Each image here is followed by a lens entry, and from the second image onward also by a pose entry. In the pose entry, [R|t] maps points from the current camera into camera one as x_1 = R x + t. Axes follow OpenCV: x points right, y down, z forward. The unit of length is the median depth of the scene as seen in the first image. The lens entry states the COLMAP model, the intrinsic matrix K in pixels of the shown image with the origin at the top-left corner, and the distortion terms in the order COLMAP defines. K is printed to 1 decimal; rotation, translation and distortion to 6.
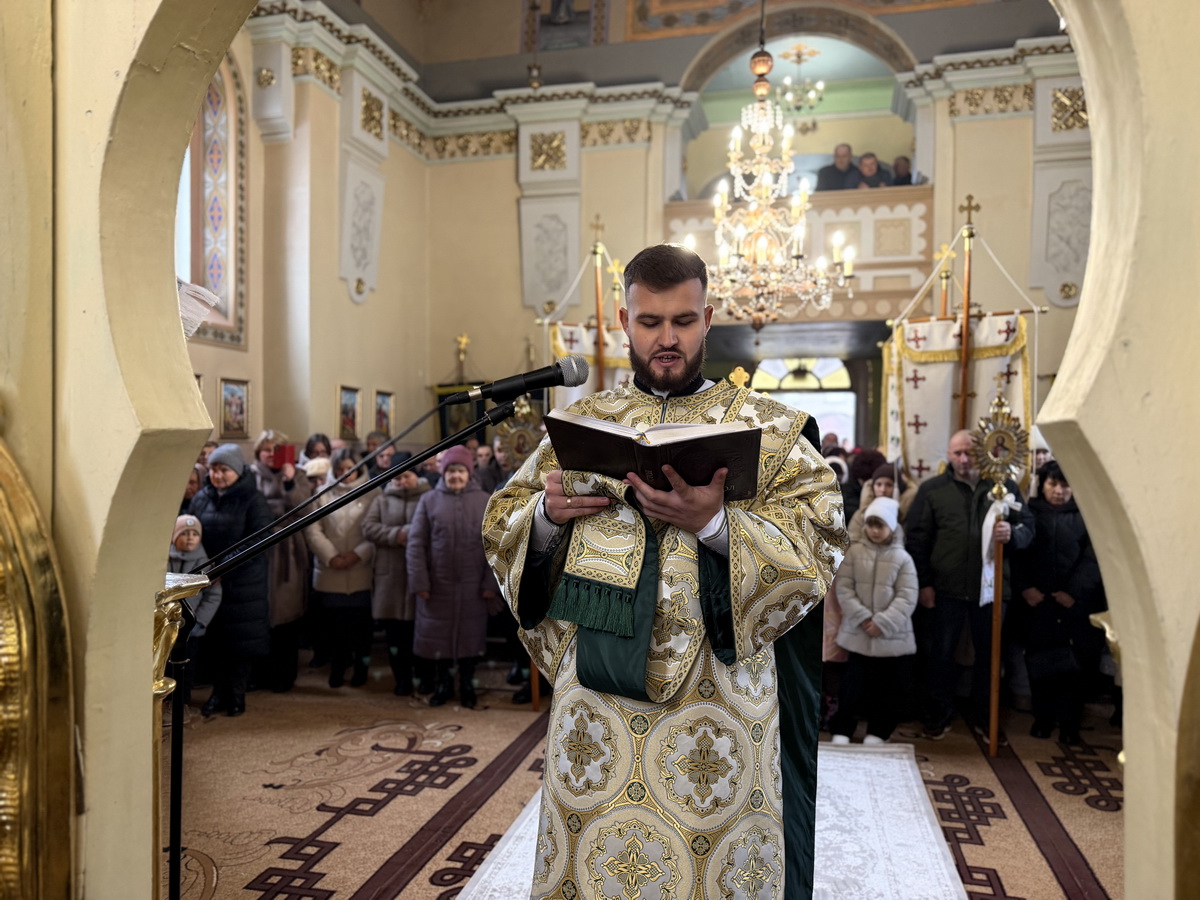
lens RADIAL K [[862.0, 0, 581.8], [0, 862.0, 455.2], [0, 0, 1]] dist [0.053990, -0.082379]
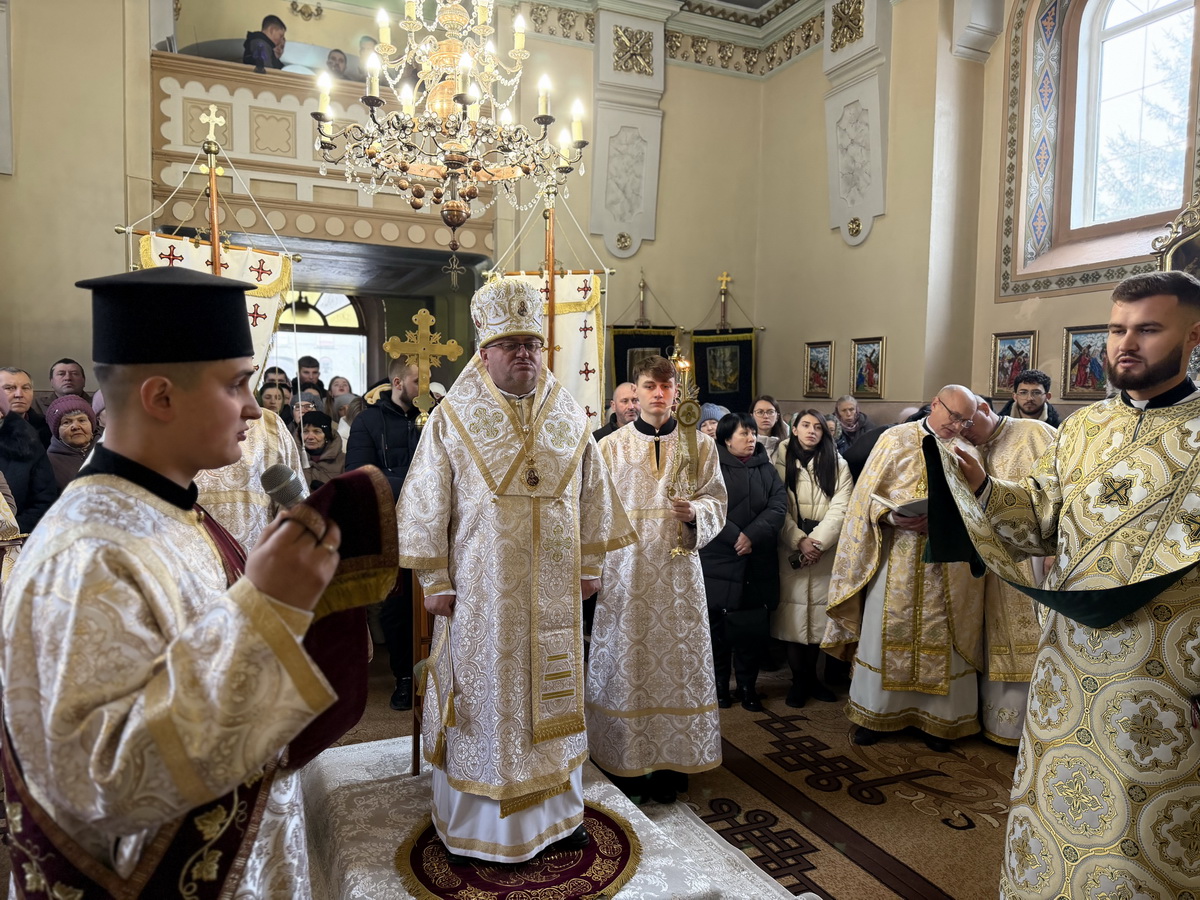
lens RADIAL K [[862.4, 0, 602.4], [0, 862.4, 457.6], [0, 0, 1]] dist [-0.001426, -0.010558]
pose [[0.784892, -0.036326, 0.618566, -0.144908], [-0.003817, 0.997978, 0.063451, -0.005520], [-0.619620, -0.052163, 0.783166, 0.438428]]
